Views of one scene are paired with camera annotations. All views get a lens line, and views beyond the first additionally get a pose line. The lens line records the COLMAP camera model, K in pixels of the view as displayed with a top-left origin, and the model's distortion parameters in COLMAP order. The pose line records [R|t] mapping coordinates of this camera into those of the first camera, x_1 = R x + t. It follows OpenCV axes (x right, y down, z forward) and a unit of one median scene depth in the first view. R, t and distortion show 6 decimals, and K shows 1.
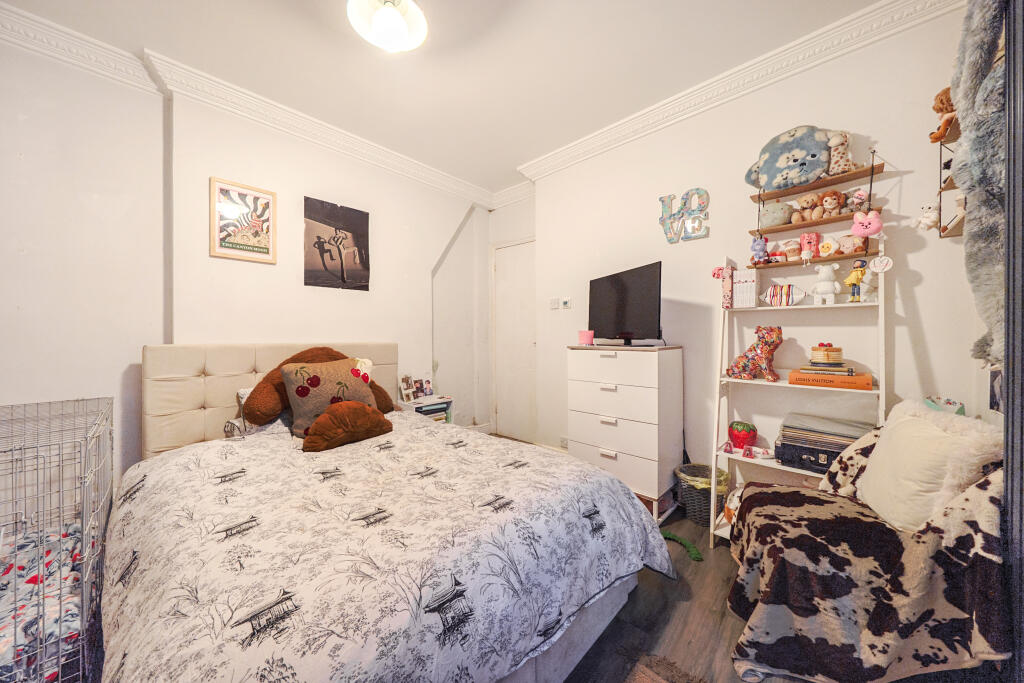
lens RADIAL K [[352.2, 0, 509.6], [0, 352.2, 338.5], [0, 0, 1]] dist [-0.002012, -0.000279]
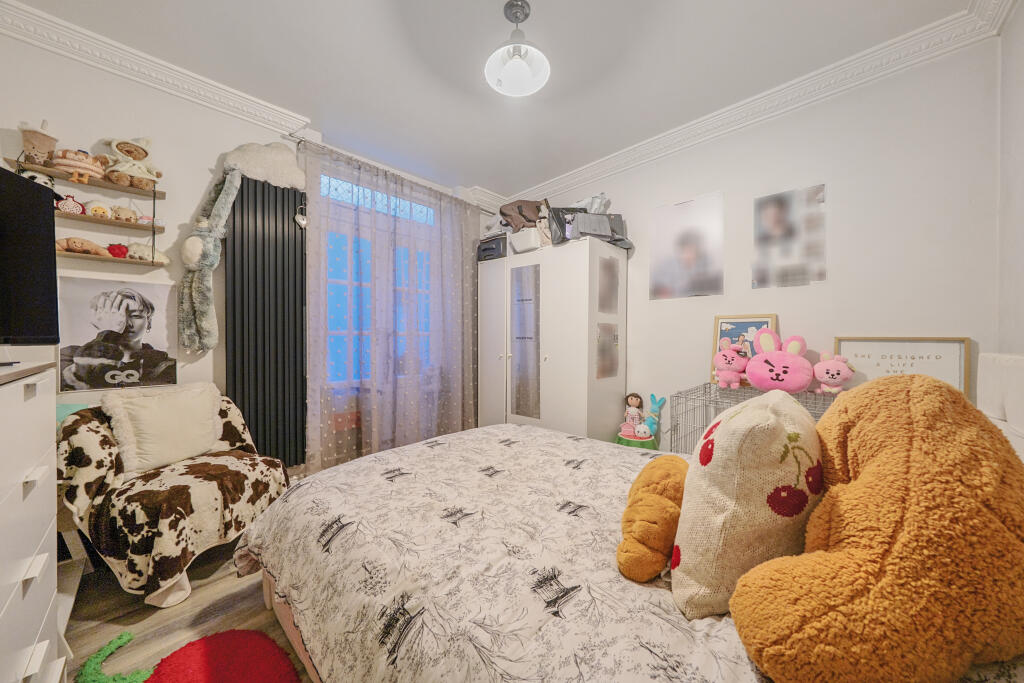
lens RADIAL K [[352.2, 0, 509.6], [0, 352.2, 338.5], [0, 0, 1]] dist [-0.002012, -0.000279]
pose [[-0.999782, -0.002295, 0.020768, -0.195679], [-0.002009, 0.999903, 0.013793, -0.009300], [-0.020797, 0.013749, -0.999689, 1.260631]]
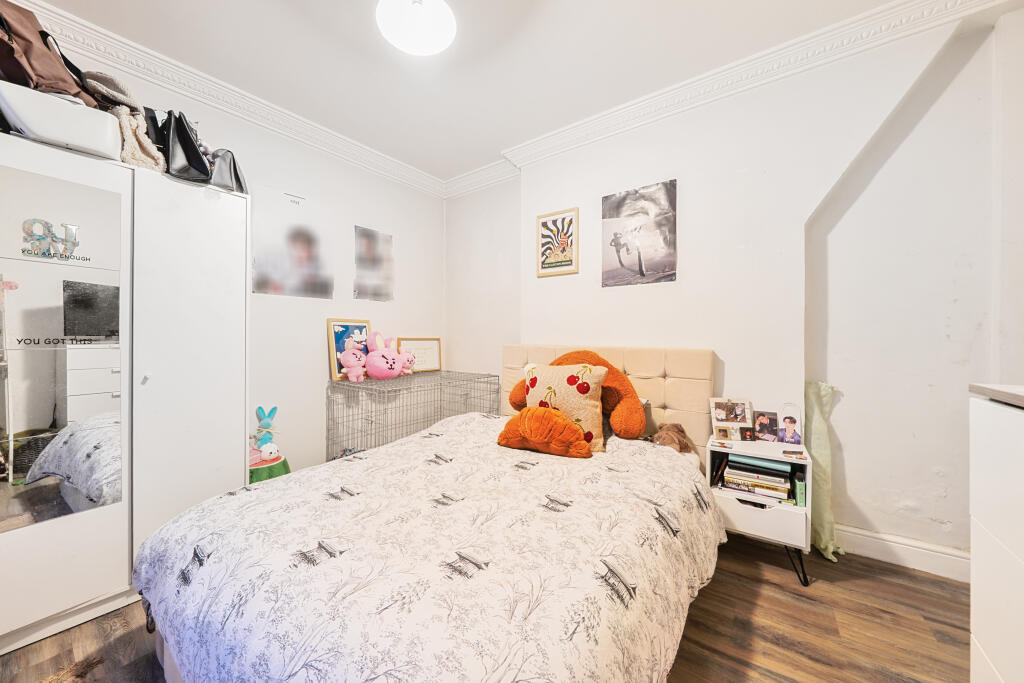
lens RADIAL K [[352.2, 0, 509.6], [0, 352.2, 338.5], [0, 0, 1]] dist [-0.002012, -0.000279]
pose [[0.110823, 0.001483, -0.993839, 0.389040], [-0.010613, 0.999944, 0.000309, -0.005228], [0.993783, 0.010513, 0.110833, 0.661910]]
